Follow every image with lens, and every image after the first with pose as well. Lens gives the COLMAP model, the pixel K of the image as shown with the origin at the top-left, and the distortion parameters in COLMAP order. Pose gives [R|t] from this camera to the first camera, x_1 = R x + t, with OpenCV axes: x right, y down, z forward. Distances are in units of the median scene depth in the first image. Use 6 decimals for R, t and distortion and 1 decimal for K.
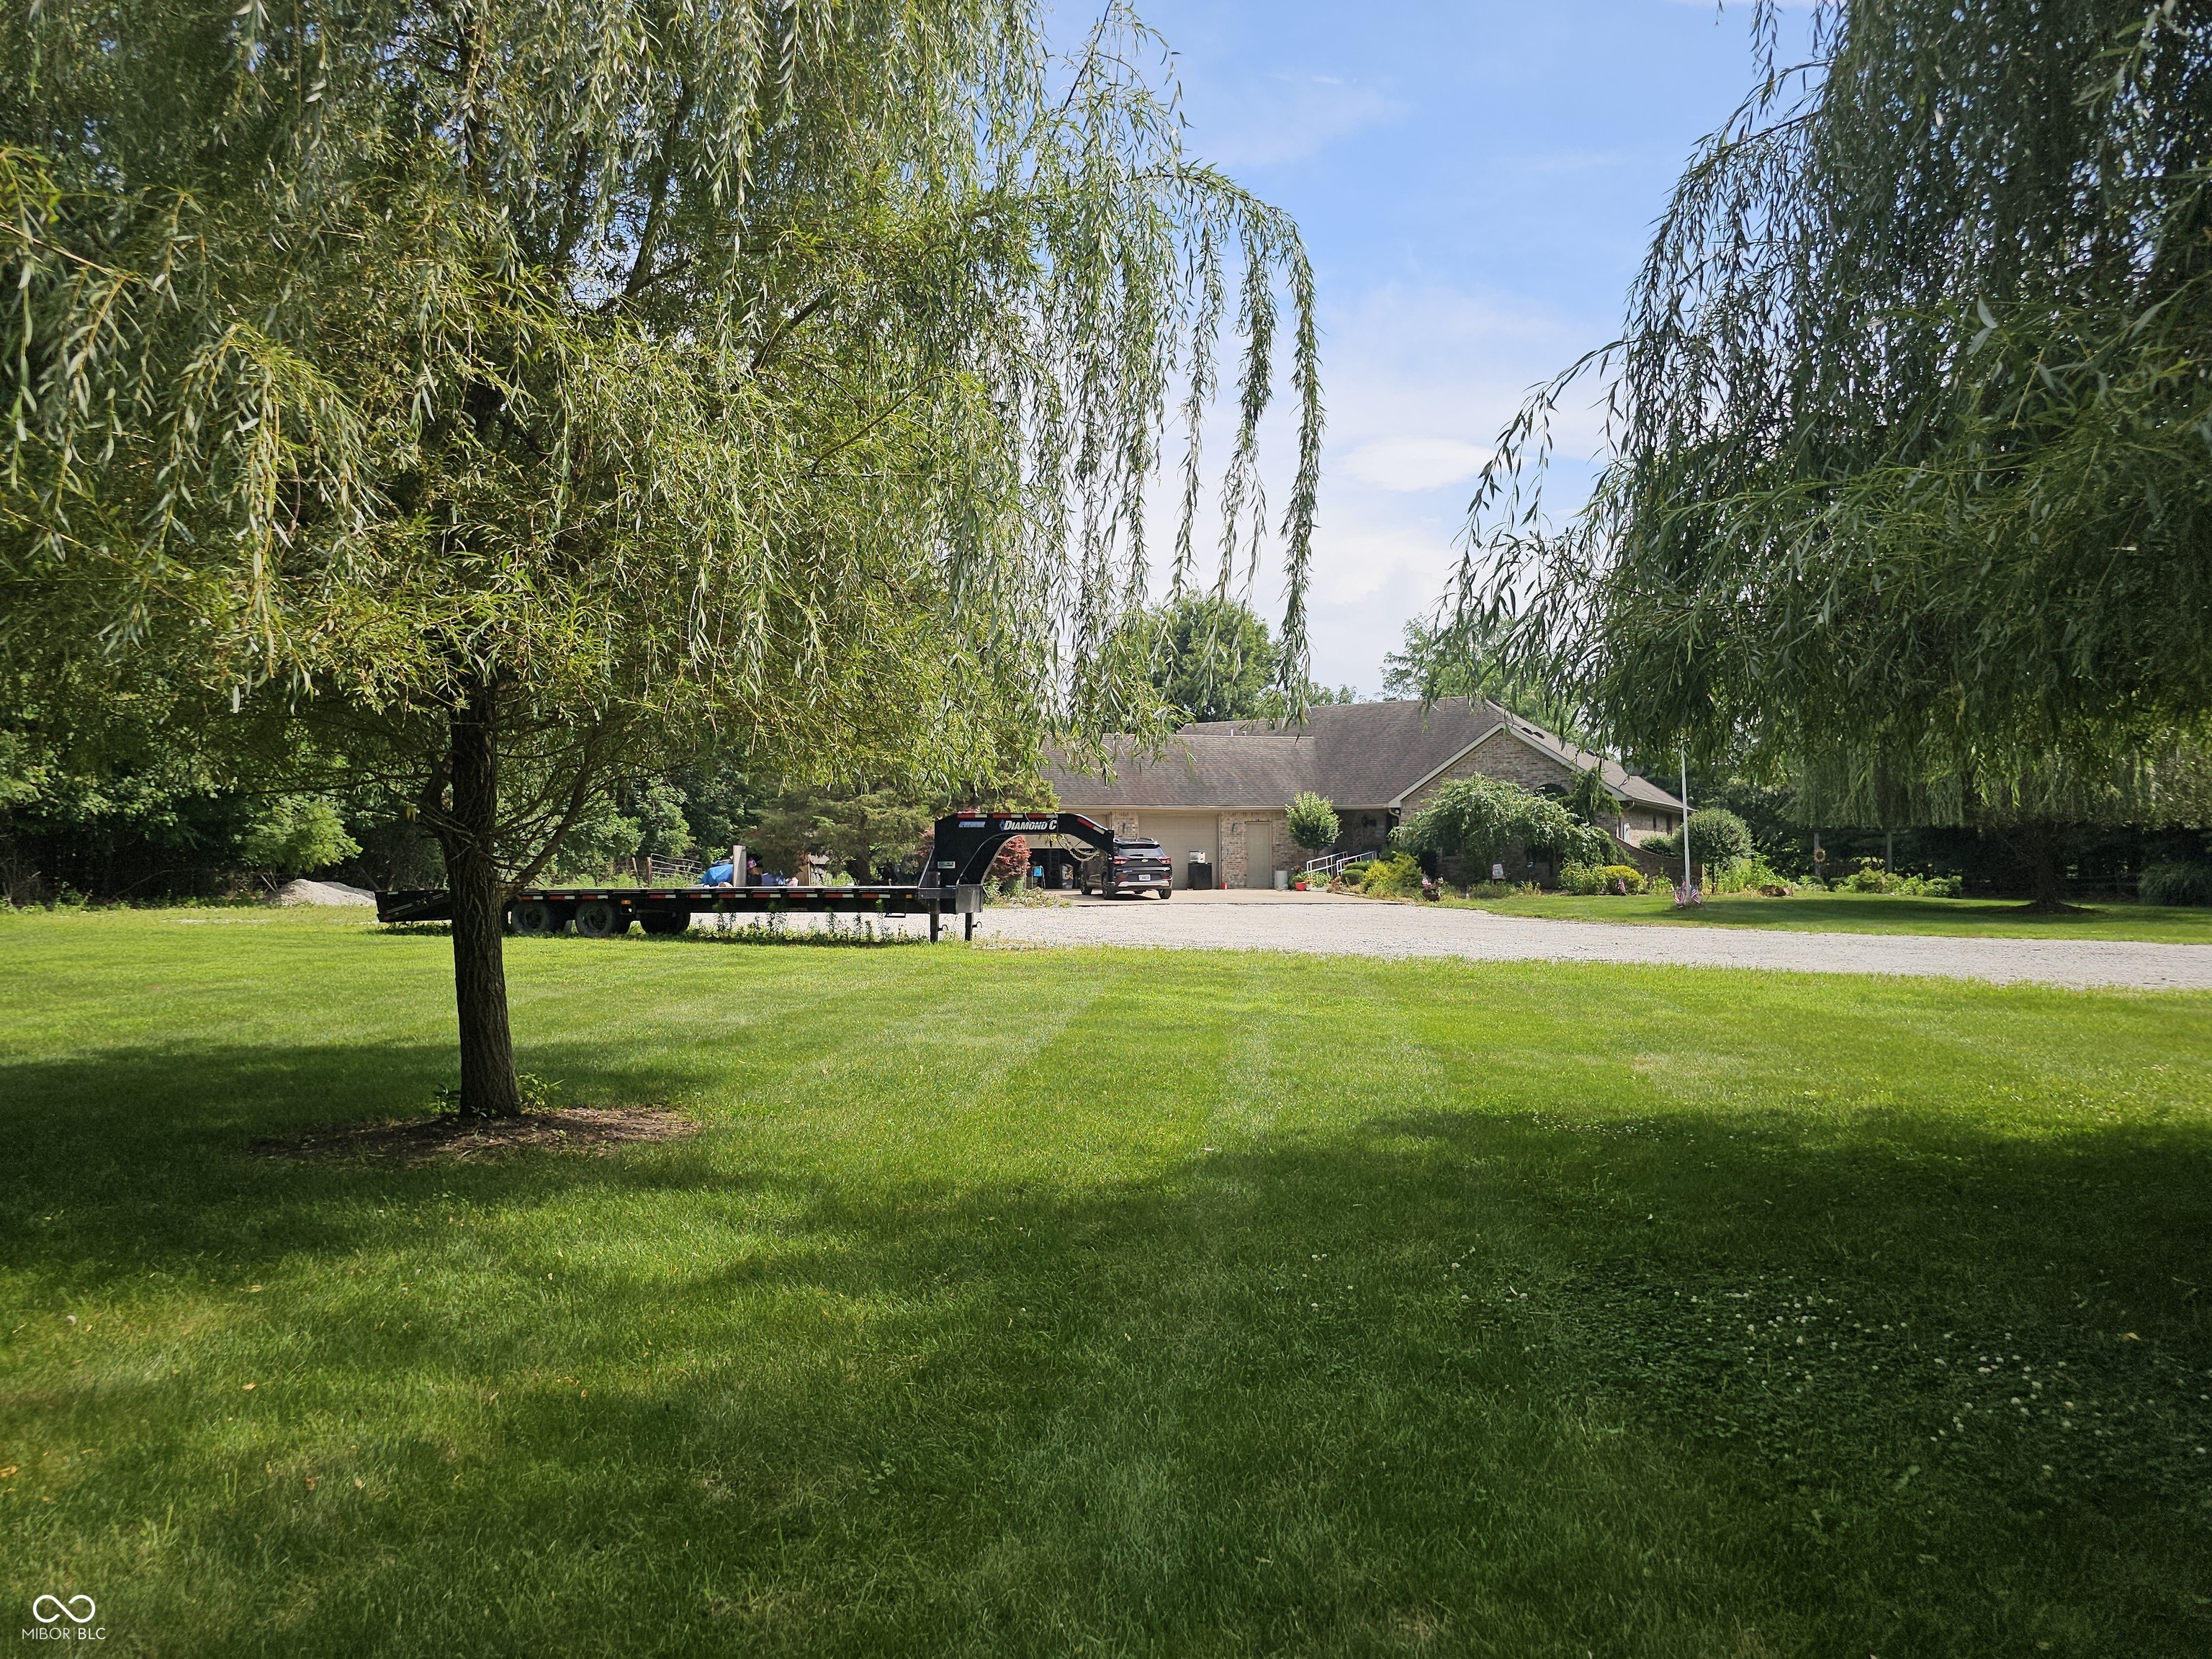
lens RADIAL K [[1468.5, 0, 1116.9], [0, 1468.5, 824.1], [0, 0, 1]] dist [0.043562, -0.064258]
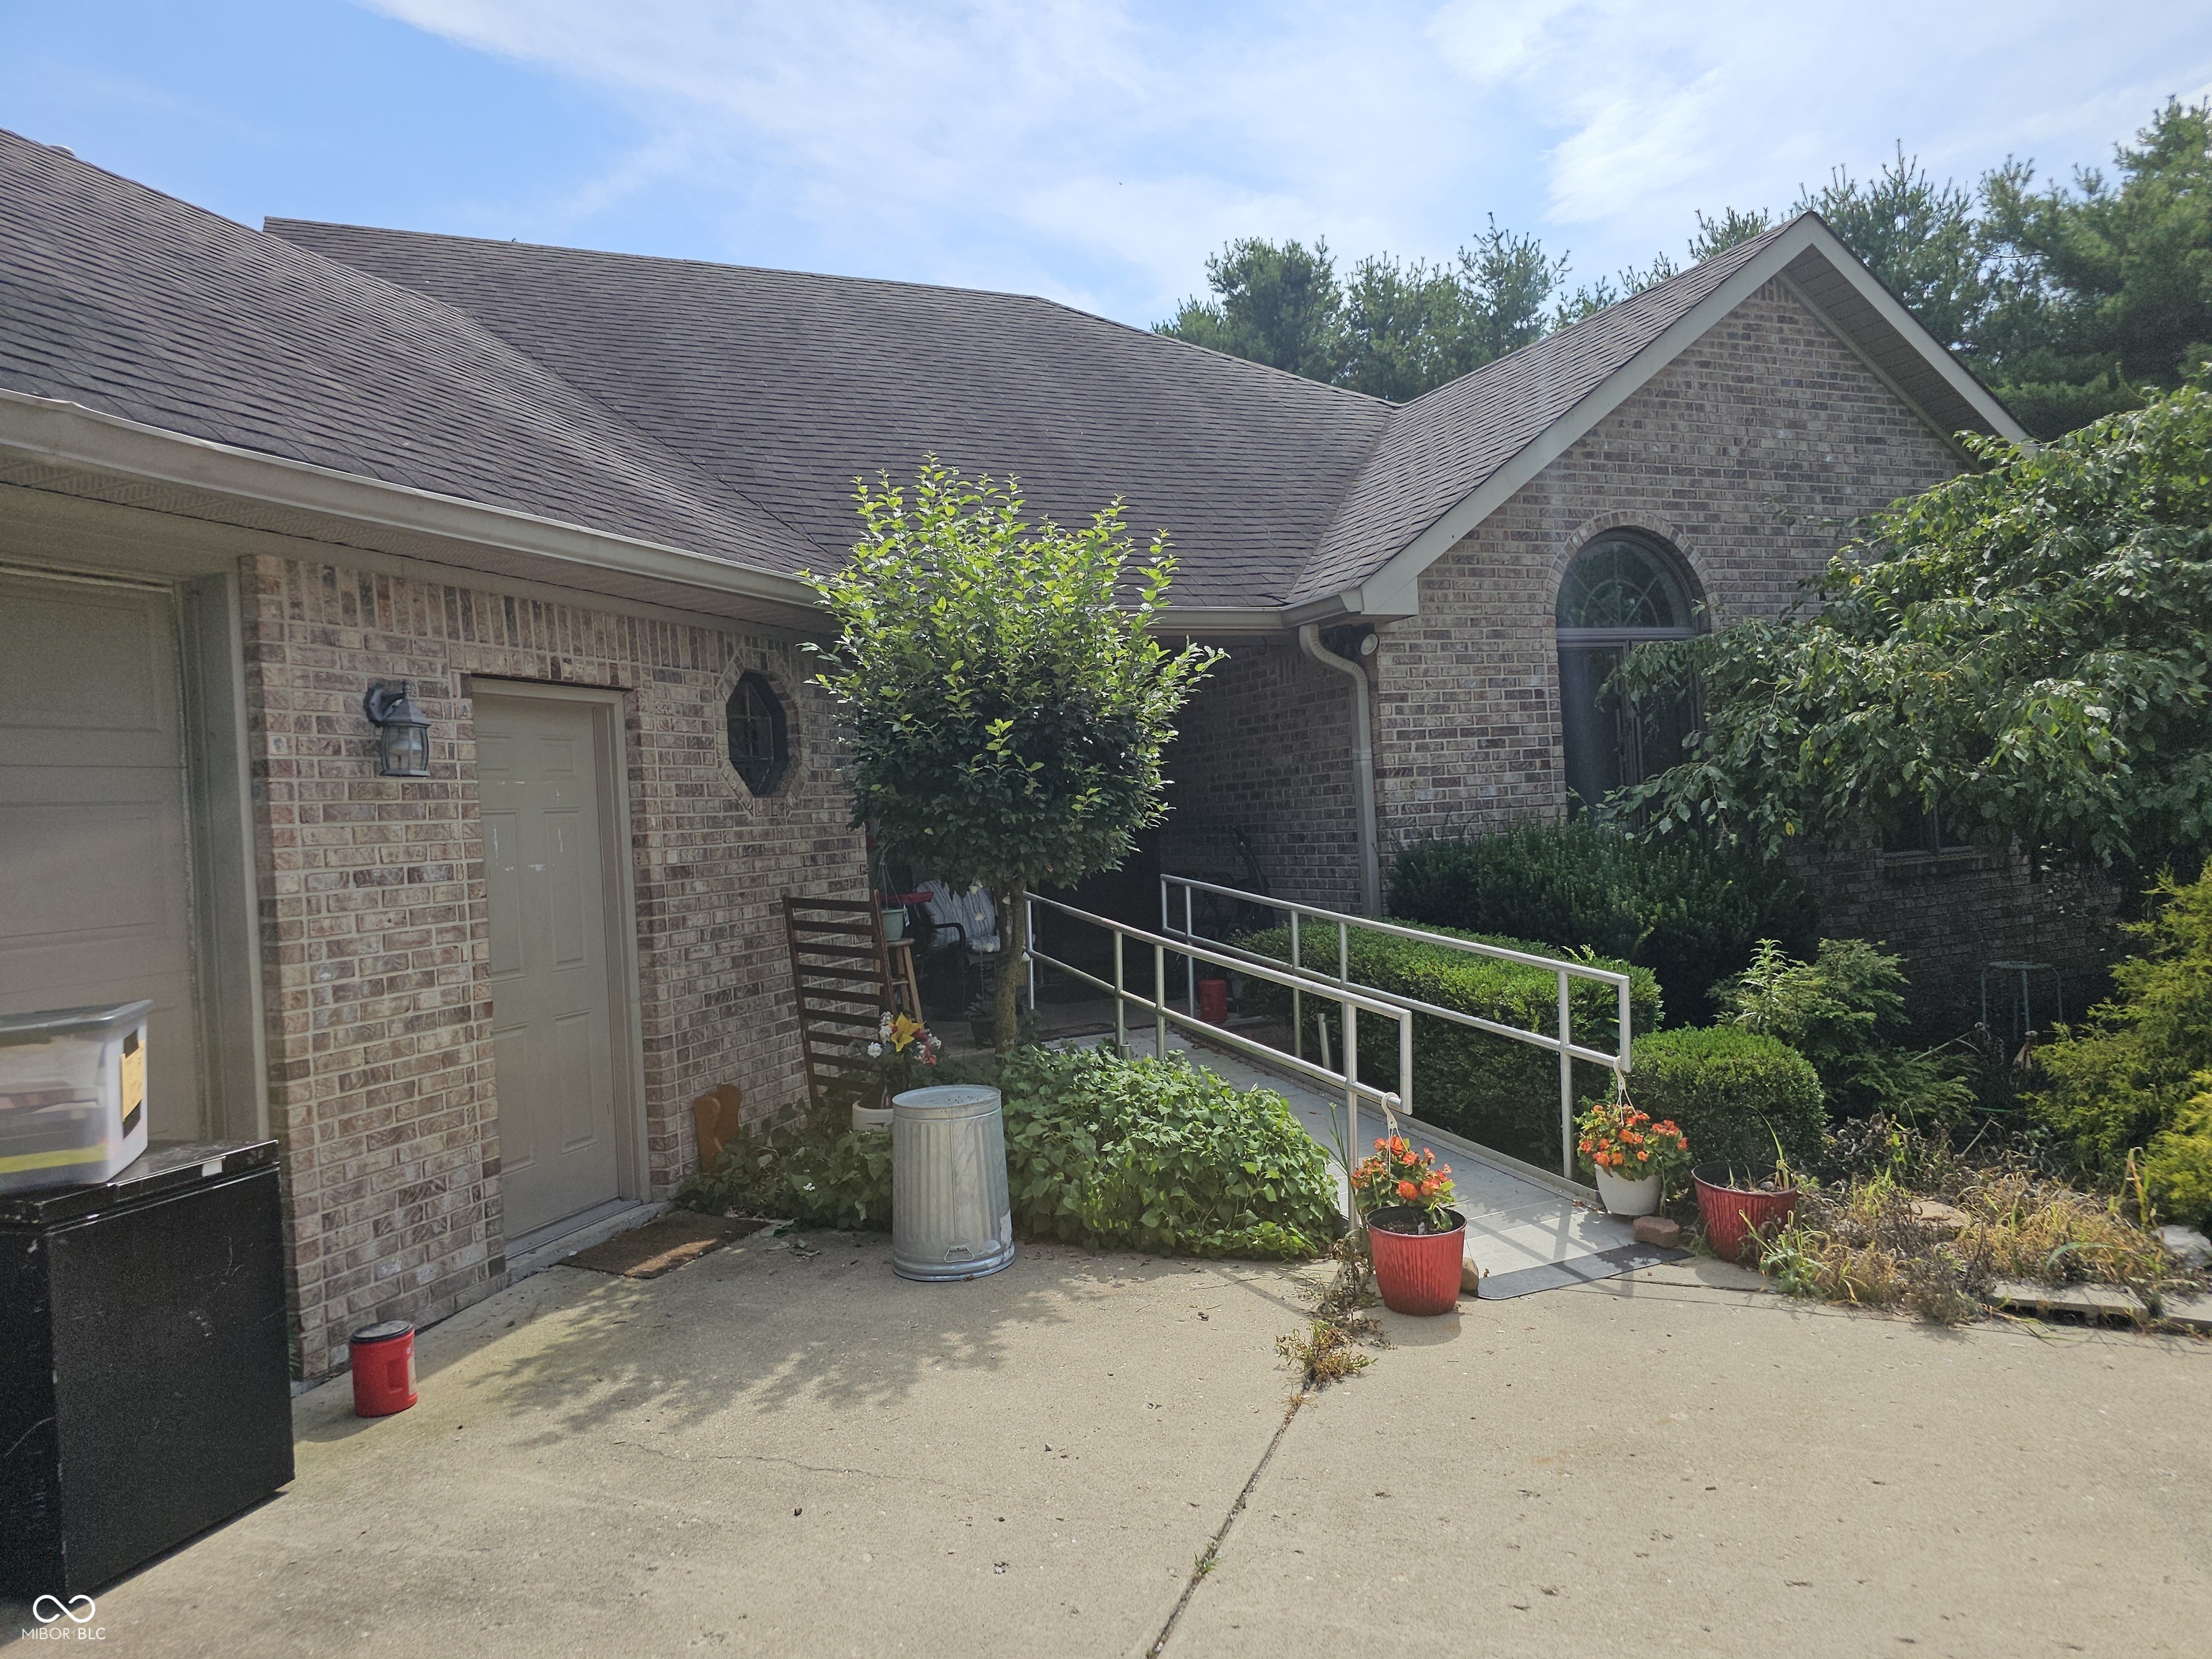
lens RADIAL K [[1468.5, 0, 1116.9], [0, 1468.5, 824.1], [0, 0, 1]] dist [0.043562, -0.064258]
pose [[0.601549, -0.031599, 0.798211, 0.032334], [0.035708, 0.999282, 0.012649, 0.010776], [-0.798037, 0.020893, 0.602246, 0.996543]]
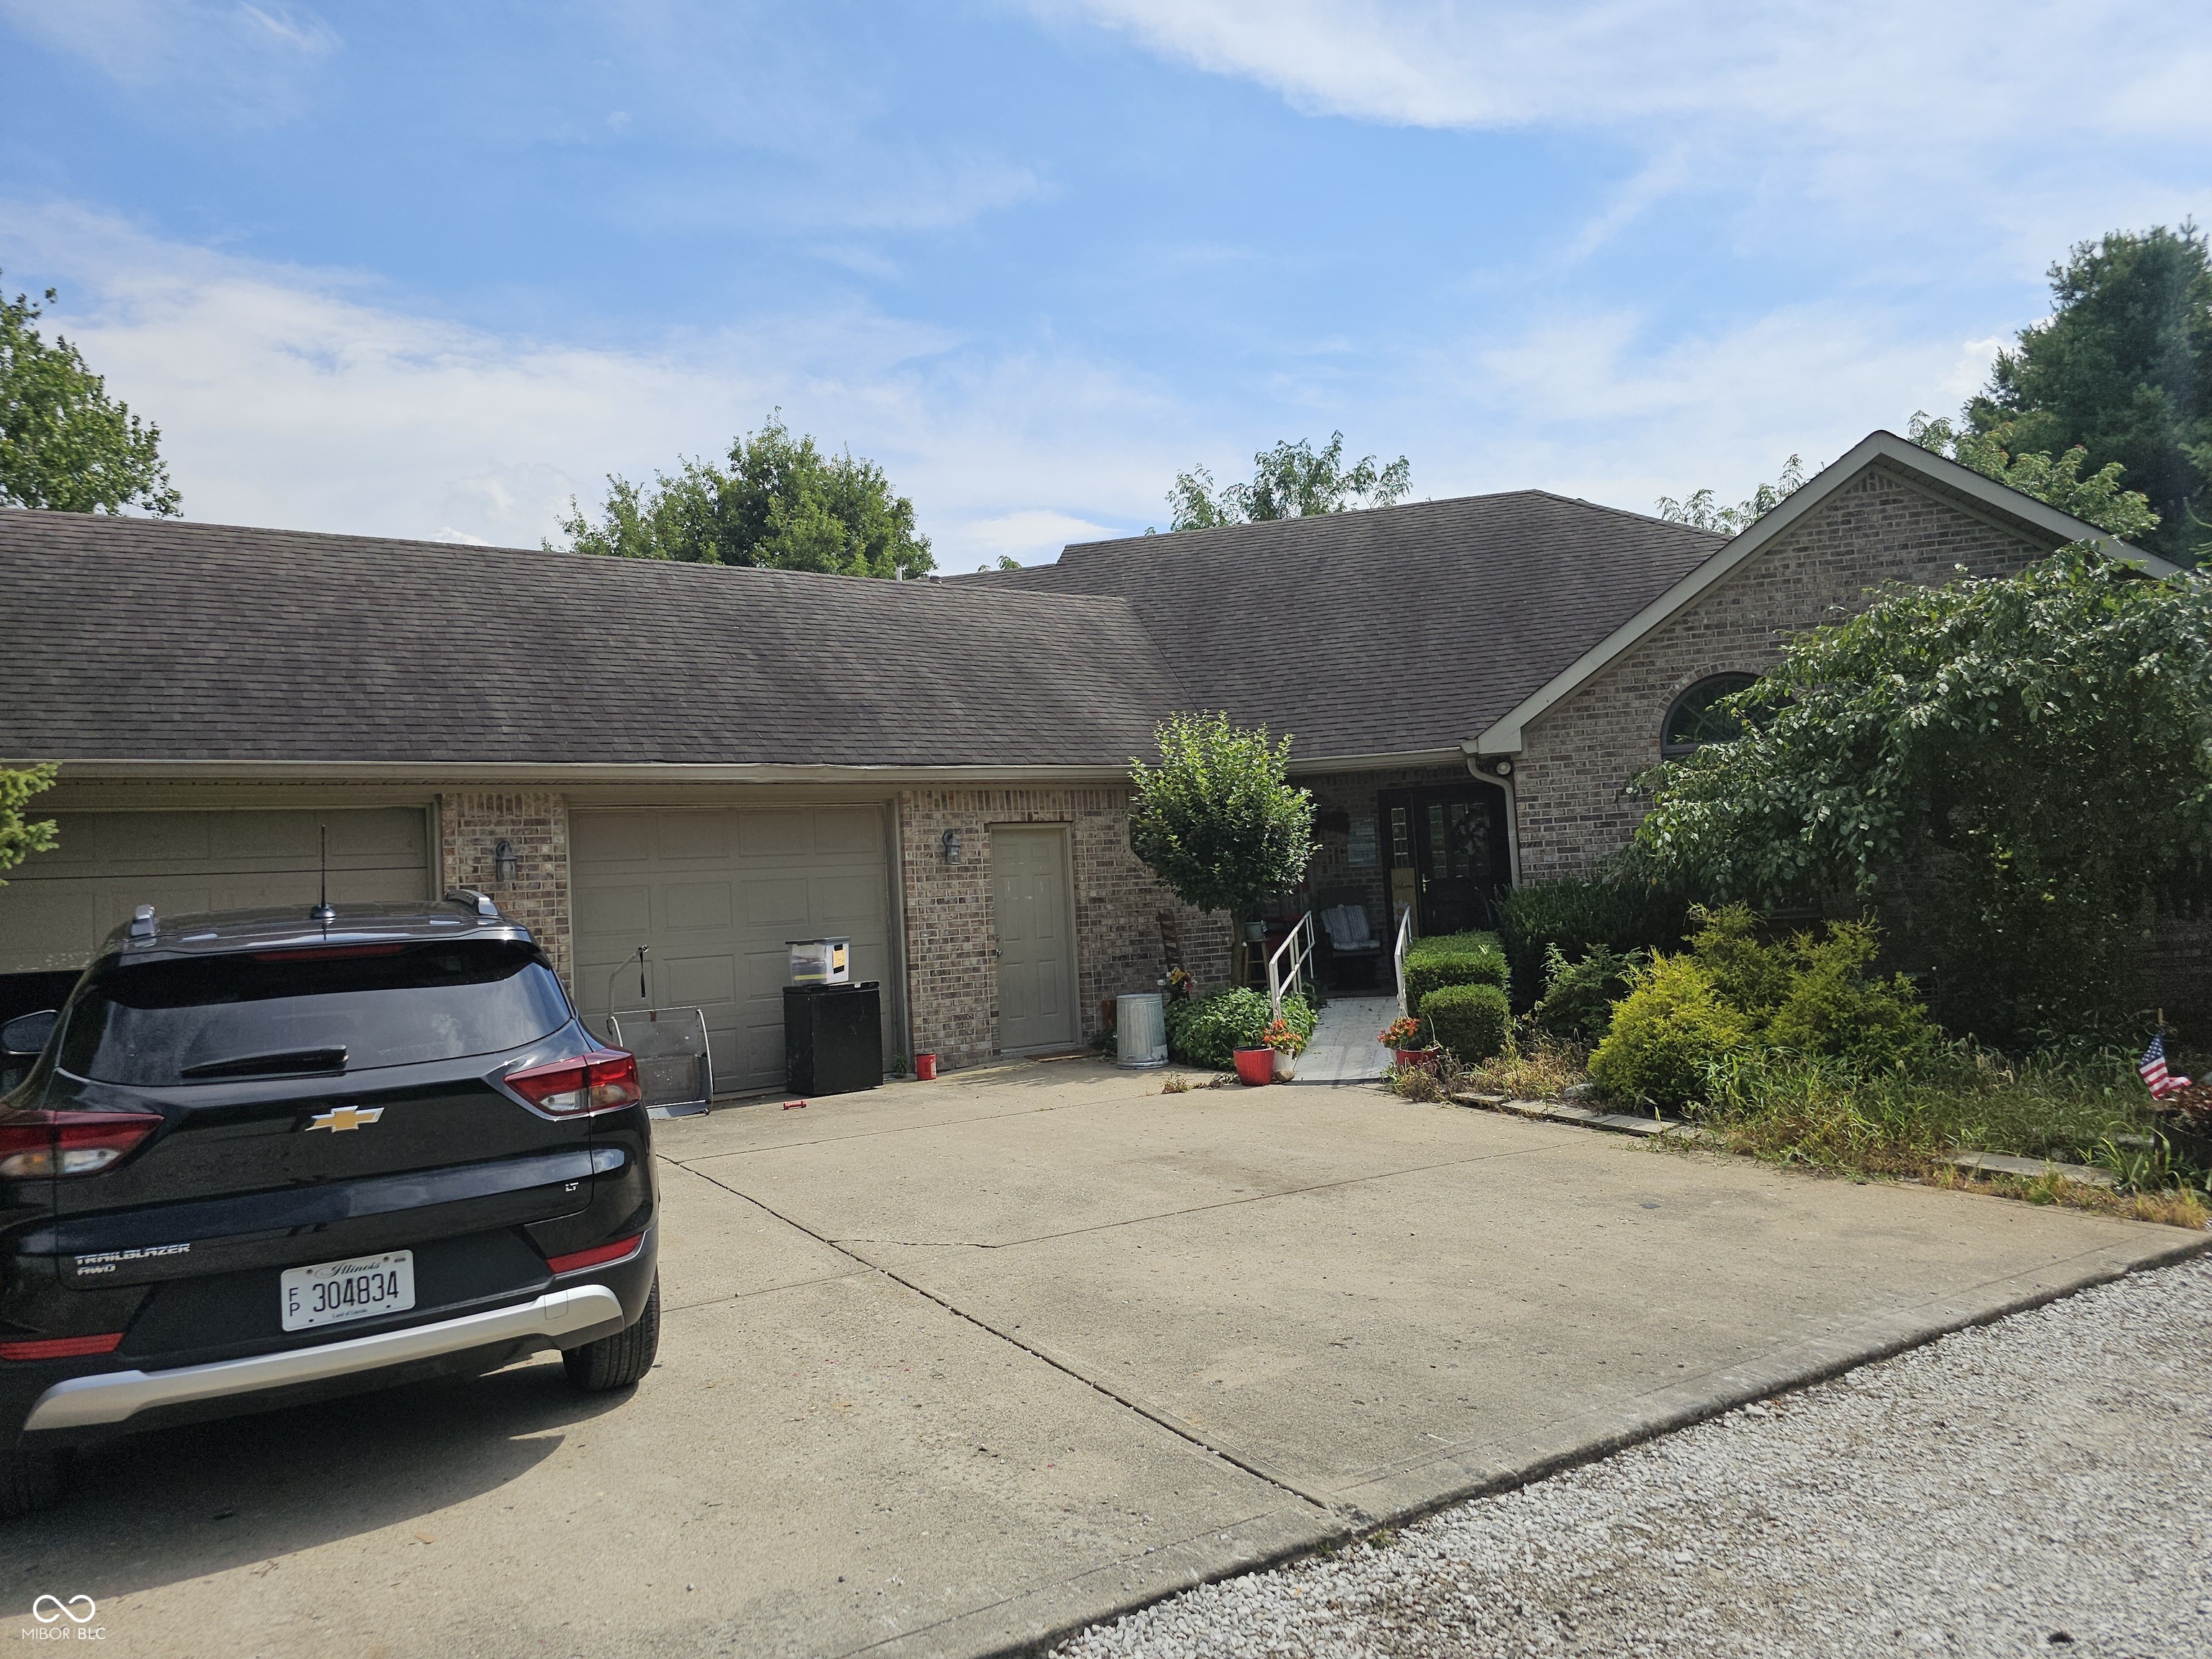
lens RADIAL K [[1304.0, 0, 1106.0], [0, 1304.0, 829.5], [0, 0, 1]] dist [-0.002142, -0.000633]
pose [[0.958692, -0.032474, 0.282587, 0.043081], [0.043884, 0.998453, -0.034140, 0.010059], [-0.281041, 0.045130, 0.958634, 0.837955]]
